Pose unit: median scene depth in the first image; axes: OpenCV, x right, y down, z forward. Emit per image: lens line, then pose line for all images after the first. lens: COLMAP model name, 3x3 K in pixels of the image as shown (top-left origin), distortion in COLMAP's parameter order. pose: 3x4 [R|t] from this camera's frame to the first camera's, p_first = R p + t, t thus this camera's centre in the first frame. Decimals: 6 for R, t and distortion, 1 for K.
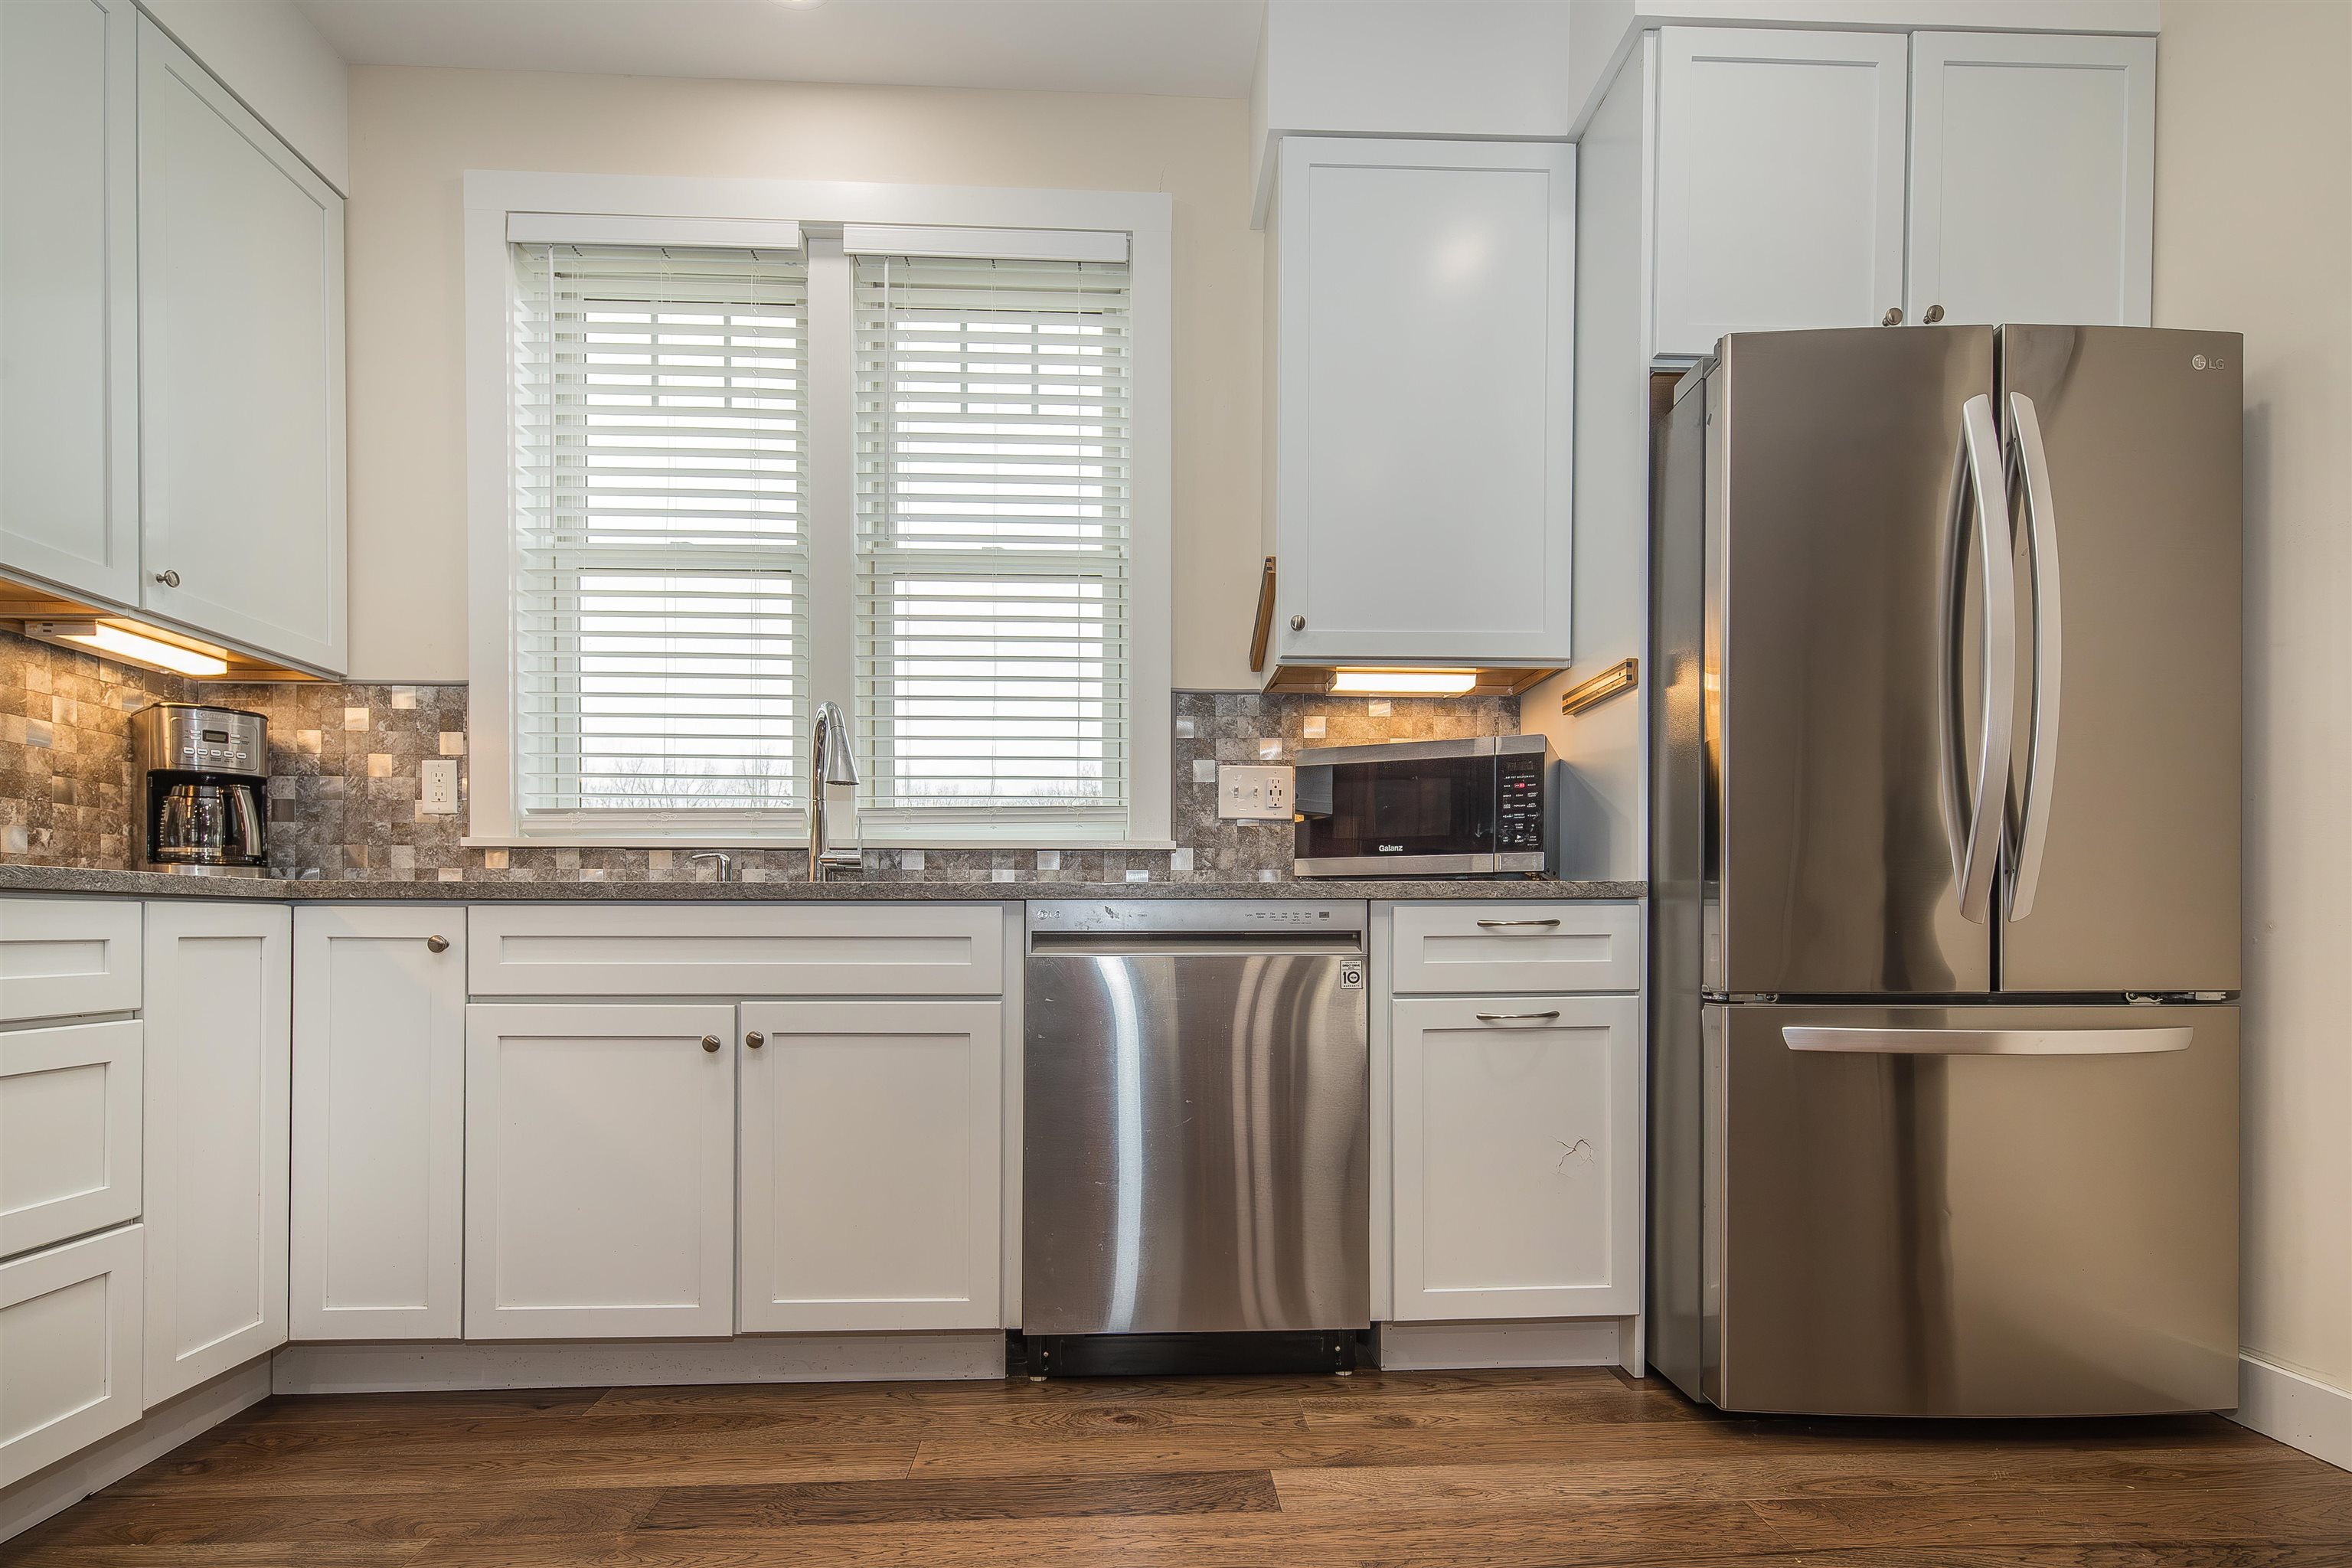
lens RADIAL K [[1163.3, 0, 1196.7], [0, 1163.3, 948.2], [0, 0, 1]] dist [0.001137, -0.003155]
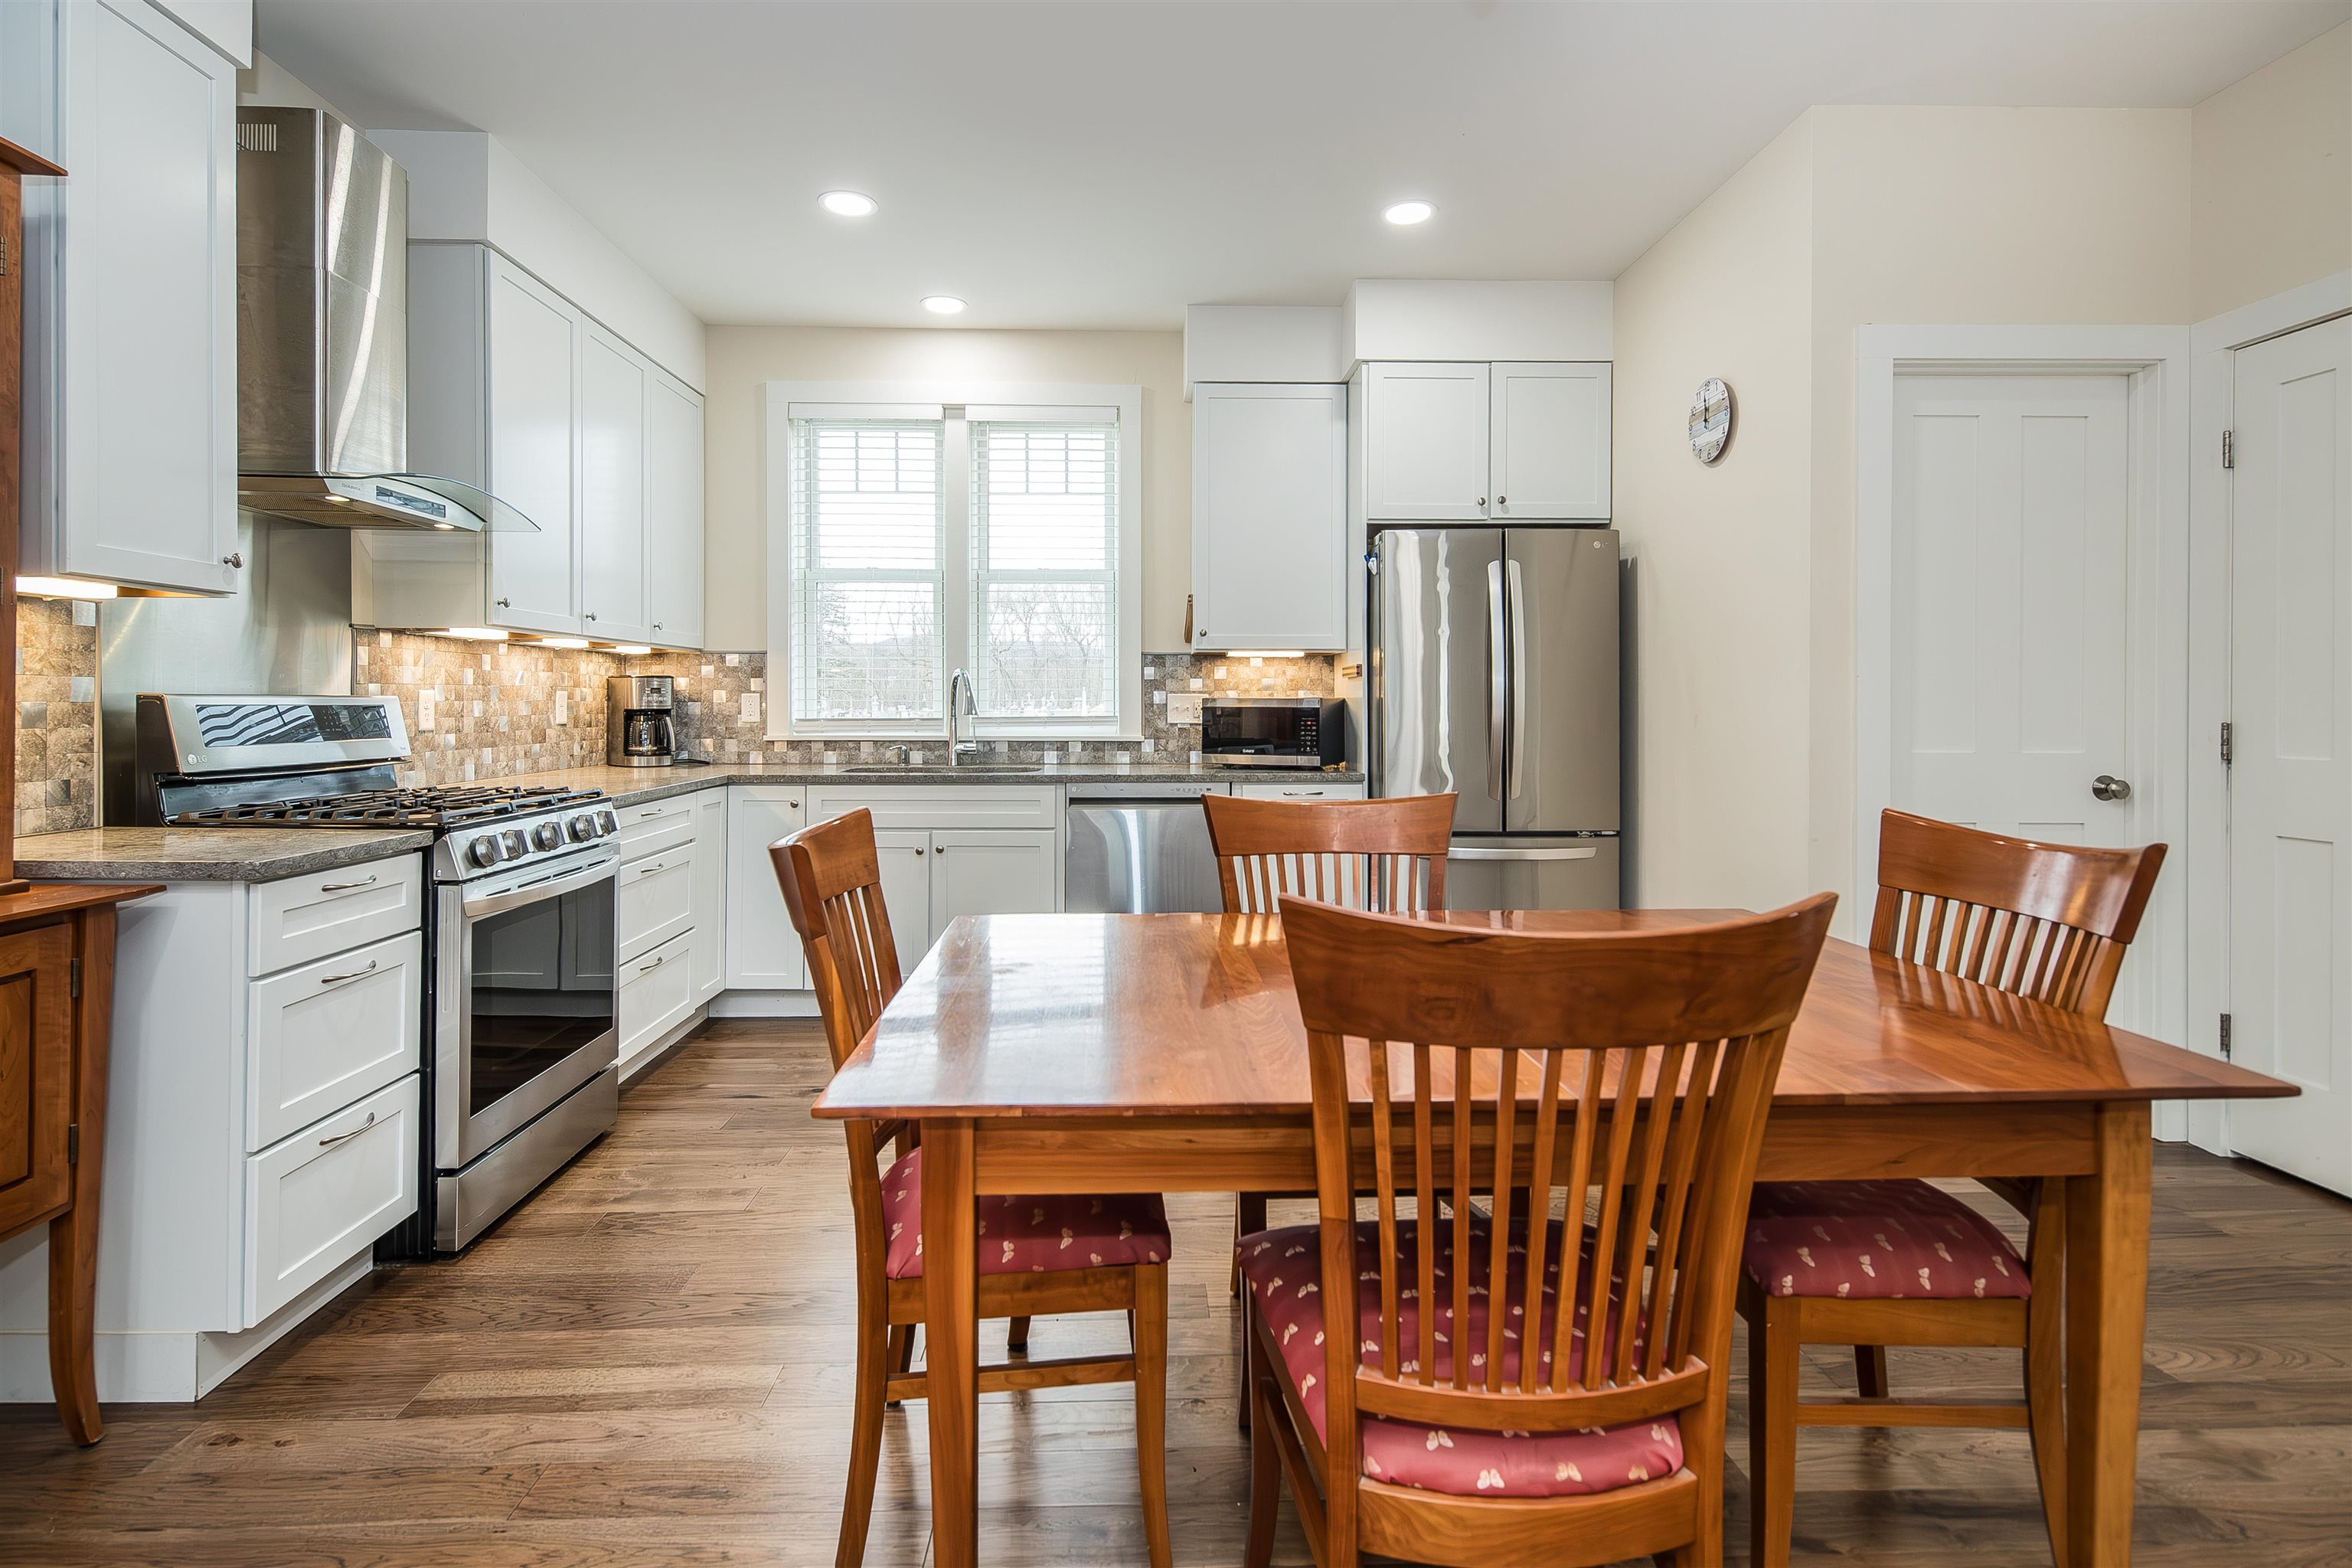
lens RADIAL K [[1163.3, 0, 1170.4], [0, 1163.3, 709.5], [0, 0, 1]] dist [0.001137, -0.003155]
pose [[0.999064, 0.000684, -0.043244, 0.104560], [-0.001226, 0.999921, -0.012518, -0.113390], [0.043232, 0.012559, 0.998986, -0.840914]]
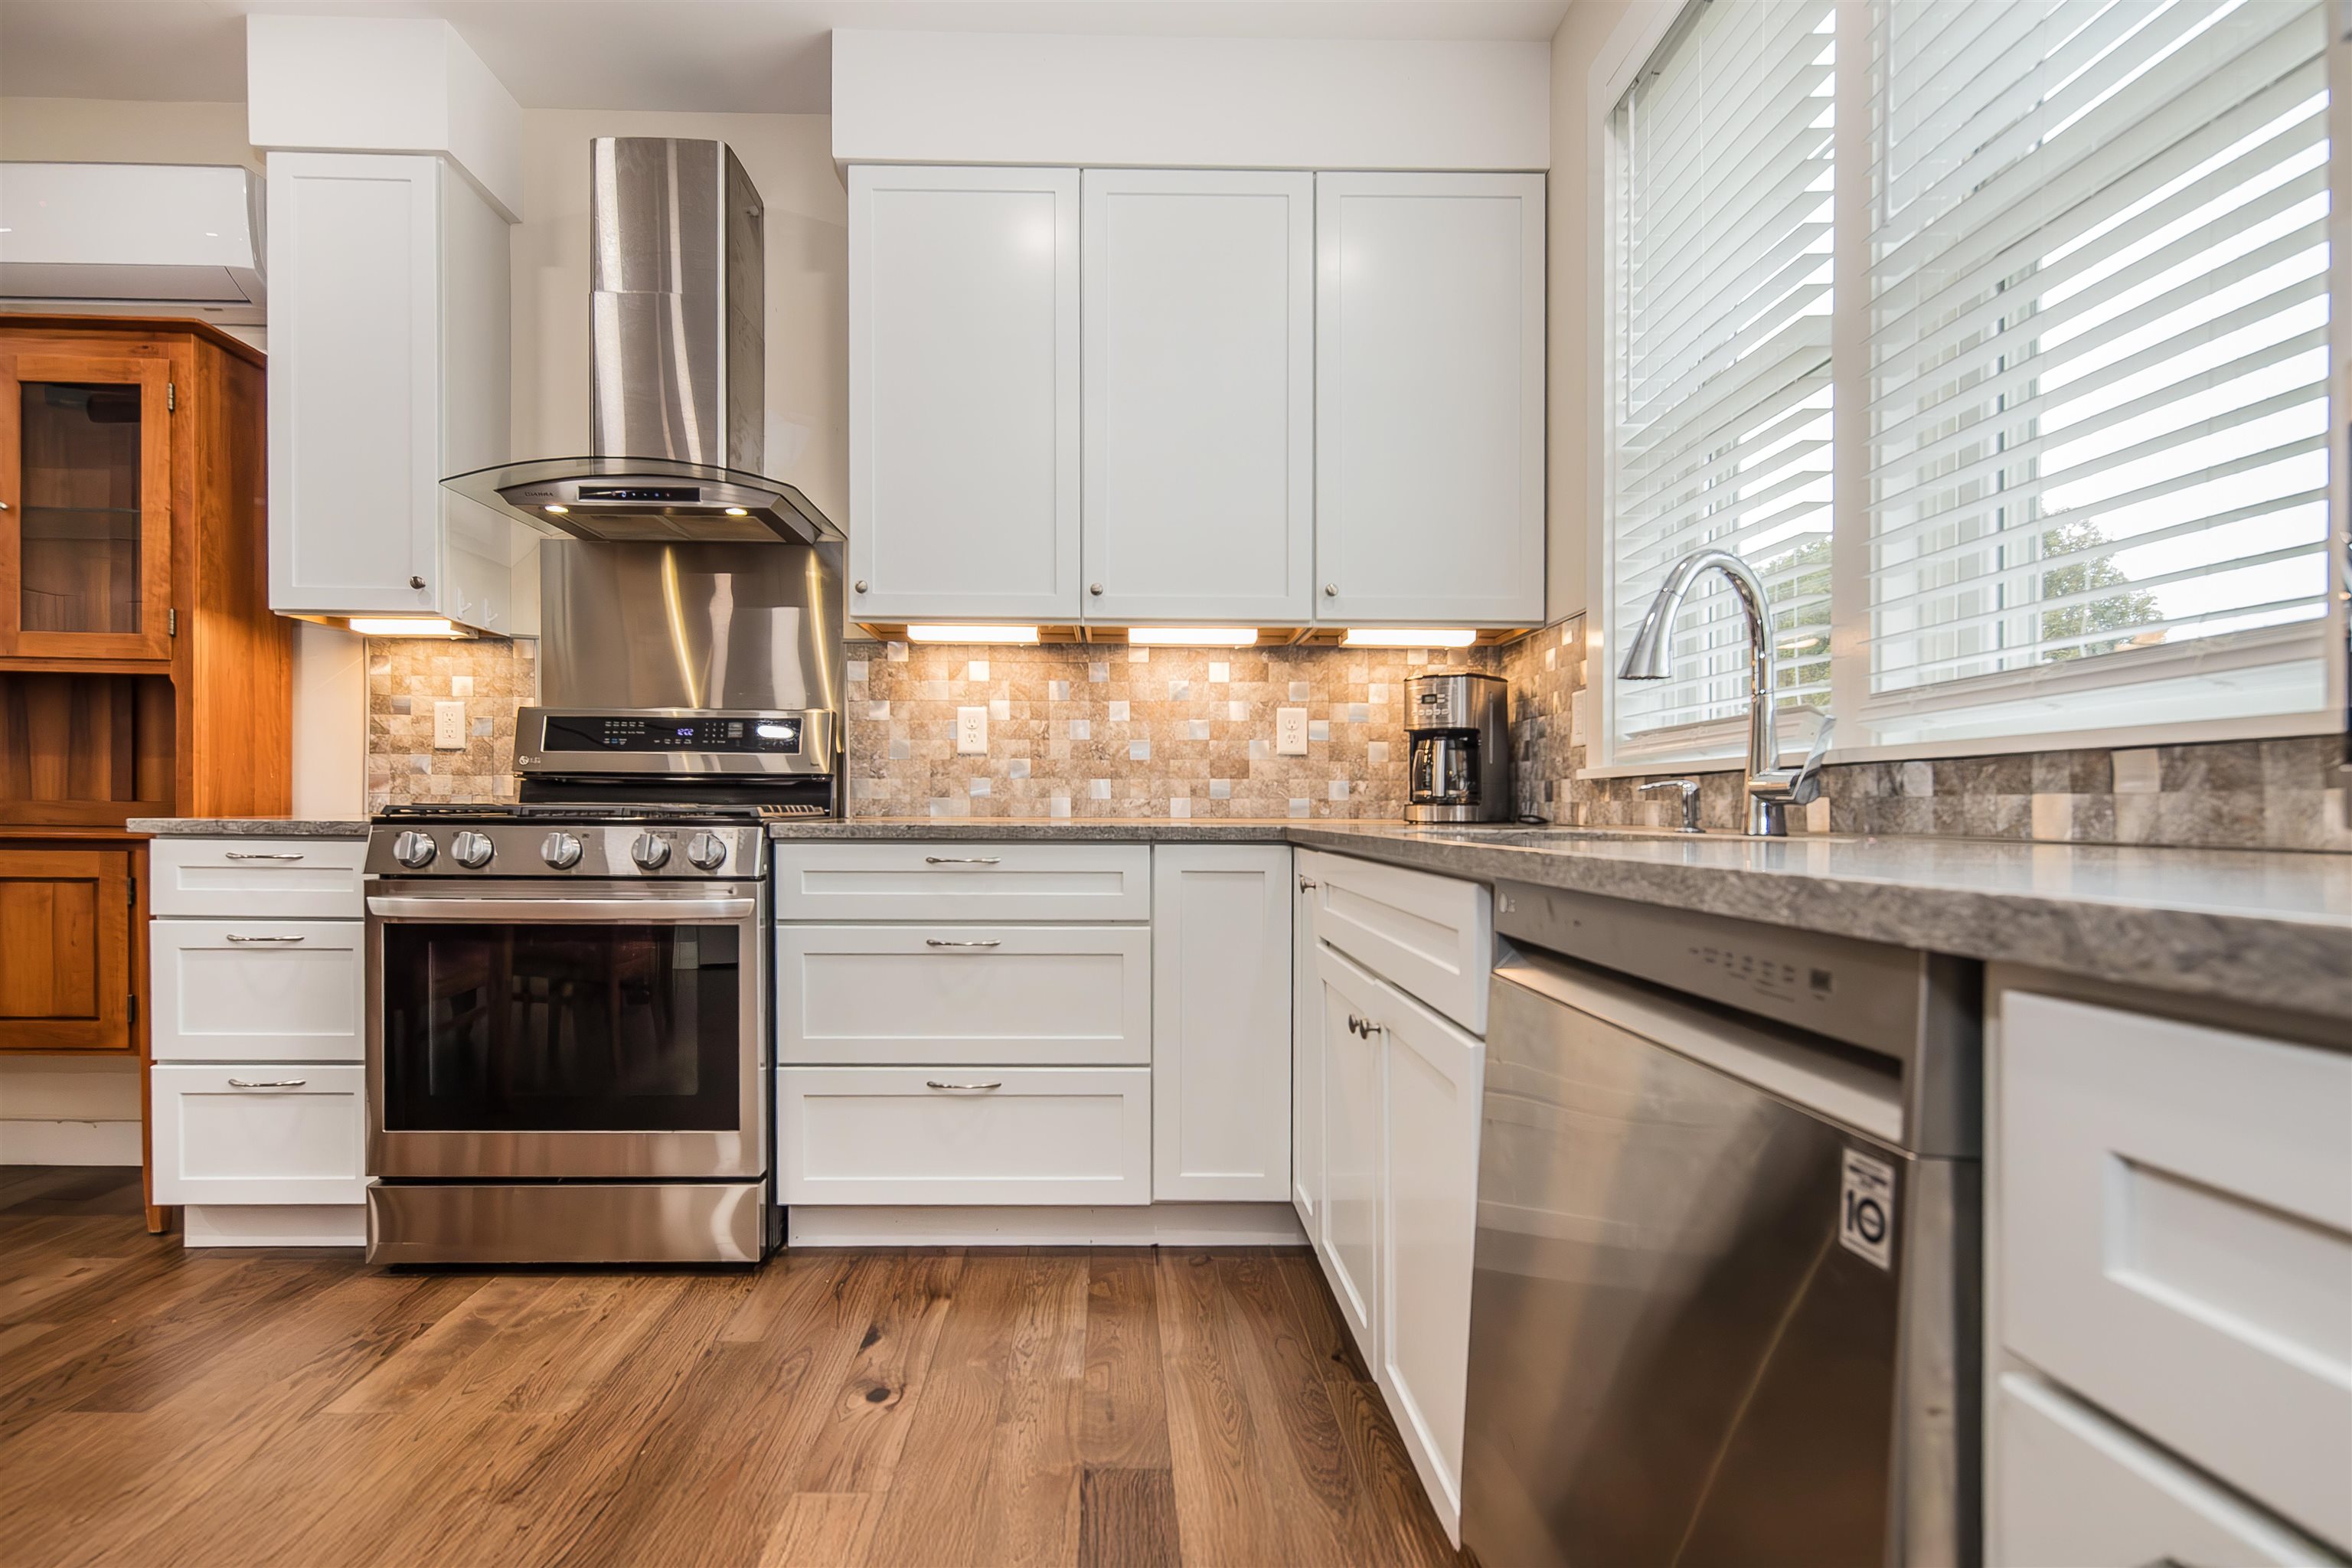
lens RADIAL K [[1163.3, 0, 1105.6], [0, 1163.3, 817.7], [0, 0, 1]] dist [0.001137, -0.003155]
pose [[-0.067859, 0.005878, -0.997678, 0.338616], [-0.025133, 0.999655, 0.007599, -0.053156], [0.997378, 0.025590, -0.067688, 0.666973]]
